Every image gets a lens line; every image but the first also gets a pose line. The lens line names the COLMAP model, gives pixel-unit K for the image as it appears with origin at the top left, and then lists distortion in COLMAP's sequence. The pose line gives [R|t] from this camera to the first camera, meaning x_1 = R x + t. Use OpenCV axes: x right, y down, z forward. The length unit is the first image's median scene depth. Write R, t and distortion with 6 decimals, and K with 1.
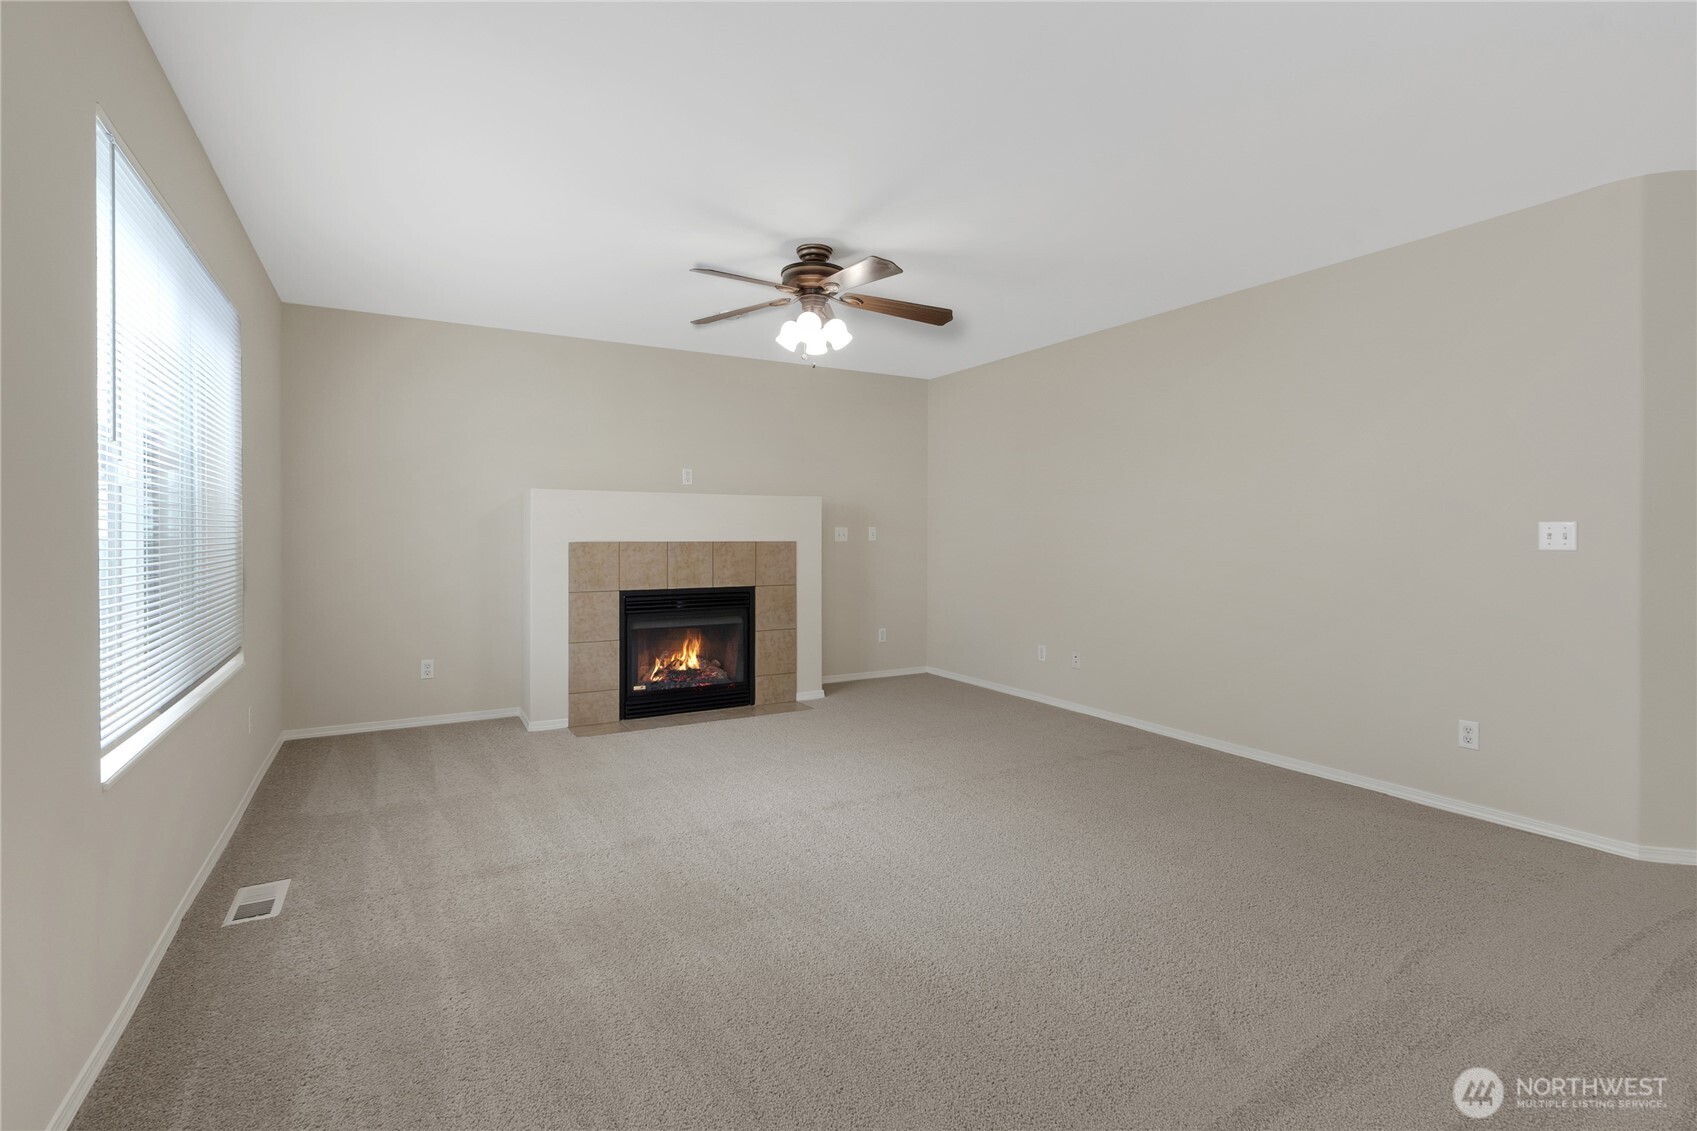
lens RADIAL K [[773.3, 0, 845.4], [0, 773.3, 531.1], [0, 0, 1]] dist [0.001422, 0.000082]
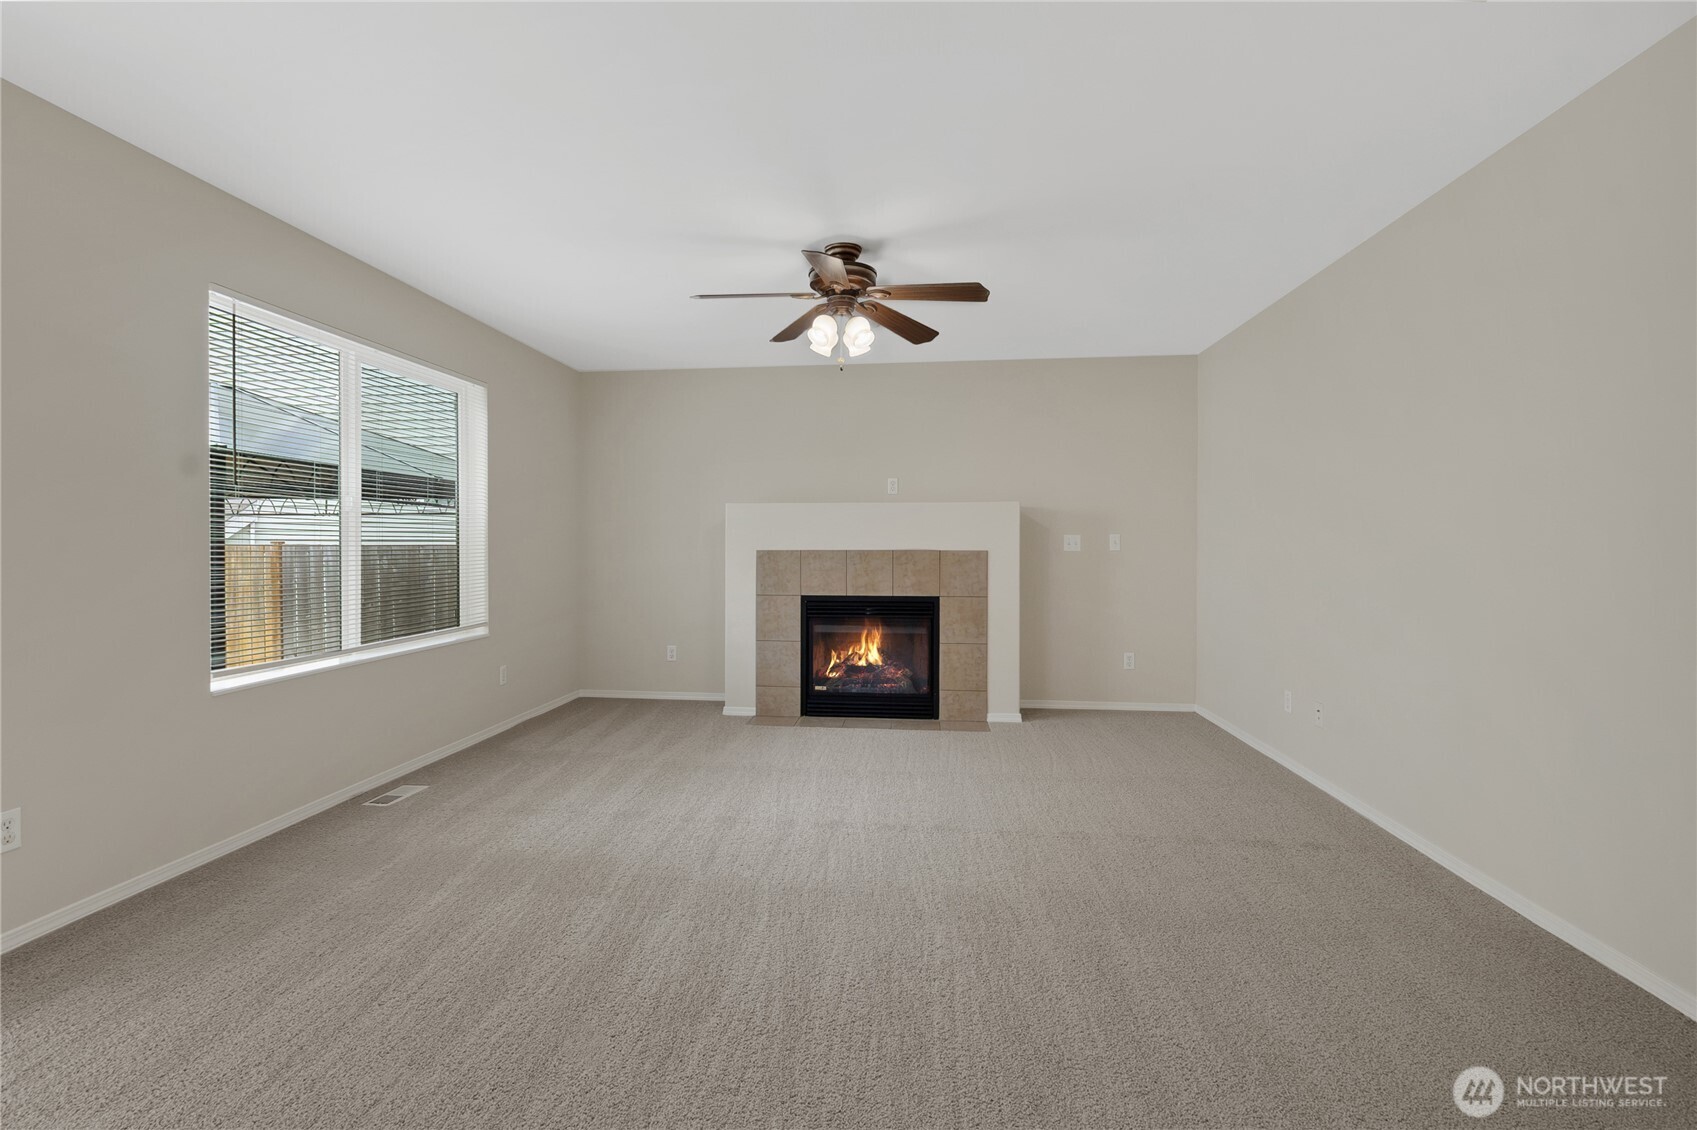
lens RADIAL K [[781.8, 0, 850.1], [0, 781.8, 537.1], [0, 0, 1]] dist [0.002098, -0.000276]
pose [[0.809988, -0.006536, -0.586409, 0.391879], [0.002897, 0.999970, -0.007144, 0.003780], [0.586439, 0.004088, 0.809983, 0.153198]]
